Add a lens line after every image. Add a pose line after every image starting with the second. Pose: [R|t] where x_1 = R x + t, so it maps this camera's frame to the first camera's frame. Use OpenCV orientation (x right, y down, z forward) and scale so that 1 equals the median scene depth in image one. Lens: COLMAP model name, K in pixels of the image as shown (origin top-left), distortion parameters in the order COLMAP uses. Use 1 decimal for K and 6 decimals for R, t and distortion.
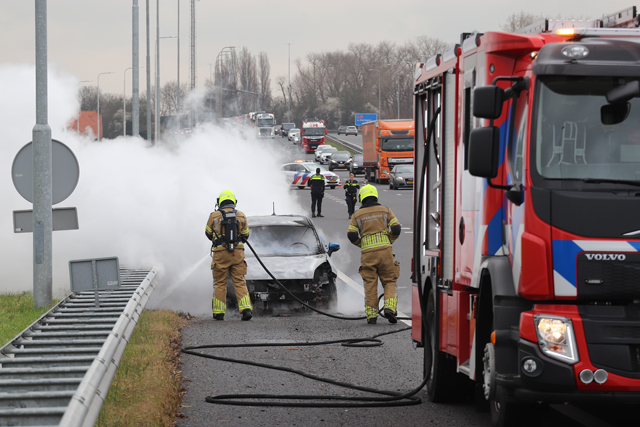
lens RADIAL K [[3086.7, 0, 320.0], [0, 3086.7, 213.5], [0, 0, 1]] dist [0.128386, 0.781158]
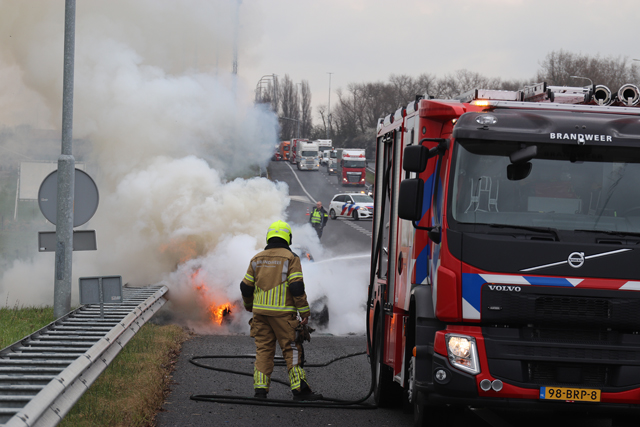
lens RADIAL K [[3081.0, 0, 320.0], [0, 3081.0, 213.5], [0, 0, 1]] dist [0.192480, -2.425846]
pose [[0.999338, 0.033909, -0.013148, 0.027845], [-0.034025, 0.999383, -0.008688, -0.002036], [0.012845, 0.009130, 0.999876, -0.184268]]
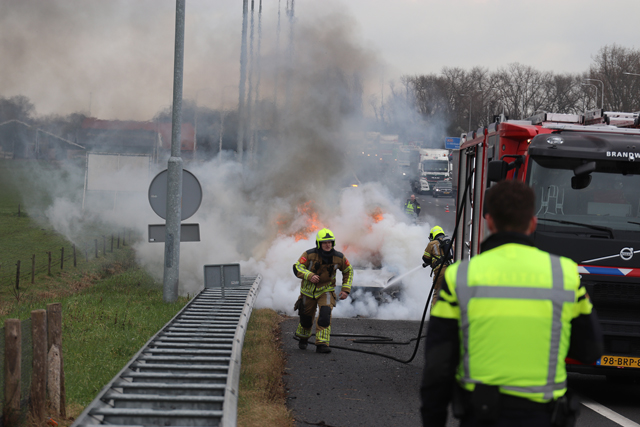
lens RADIAL K [[3107.8, 0, 320.0], [0, 3107.8, 213.5], [0, 0, 1]] dist [0.214088, -3.680748]
pose [[0.998692, 0.042375, -0.028613, 0.009934], [-0.042538, 0.999082, -0.005104, -0.003123], [0.028370, 0.006315, 0.999578, -0.442153]]
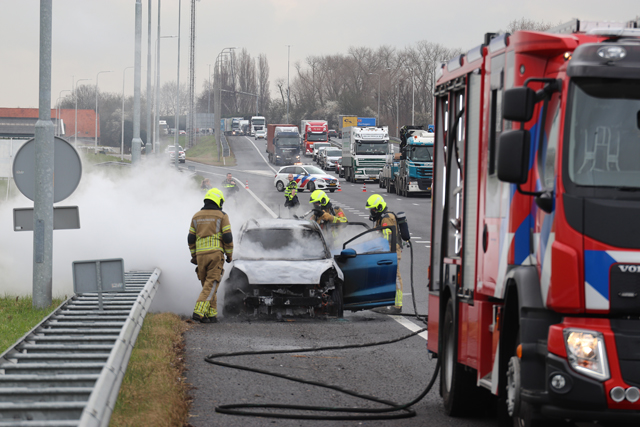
lens RADIAL K [[3090.9, 0, 320.0], [0, 3090.9, 213.5], [0, 0, 1]] dist [0.038837, 4.871383]
pose [[0.999825, 0.018664, 0.001366, -0.006373], [-0.018662, 0.999825, -0.001078, -0.000142], [-0.001386, 0.001052, 0.999998, 0.038064]]
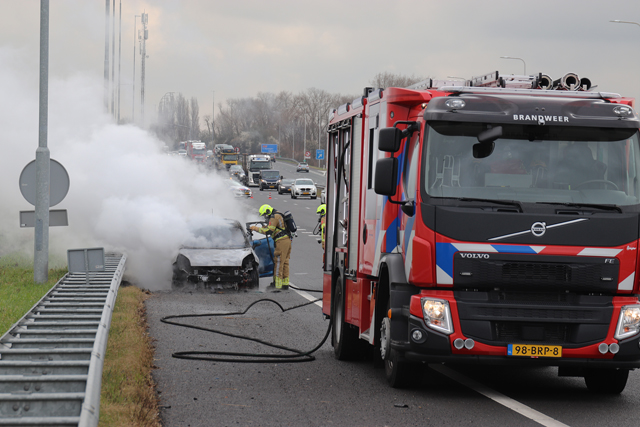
lens RADIAL K [[2273.2, 0, 320.0], [0, 2273.2, 213.5], [0, 0, 1]] dist [0.097738, 0.859120]
pose [[0.999029, 0.021529, 0.038435, -0.011469], [-0.021459, 0.999767, -0.002217, -0.000675], [-0.038474, 0.001390, 0.999259, 0.005103]]
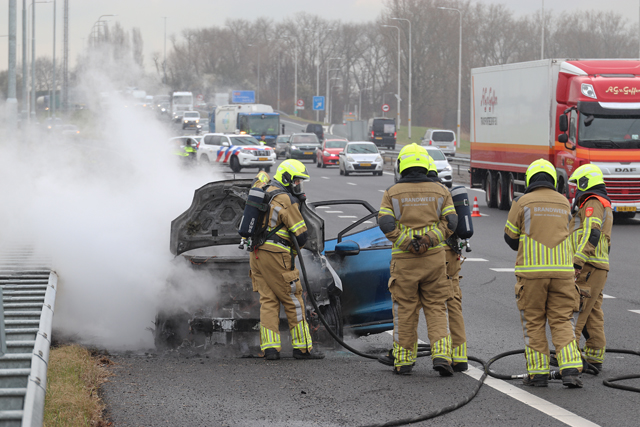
lens RADIAL K [[3107.8, 0, 320.0], [0, 3107.8, 213.5], [0, 0, 1]] dist [0.214088, -3.680748]
pose [[0.999010, 0.011876, 0.042880, -0.047674], [-0.012108, 0.999913, 0.005160, 0.022763], [-0.042815, -0.005675, 0.999067, 0.315002]]
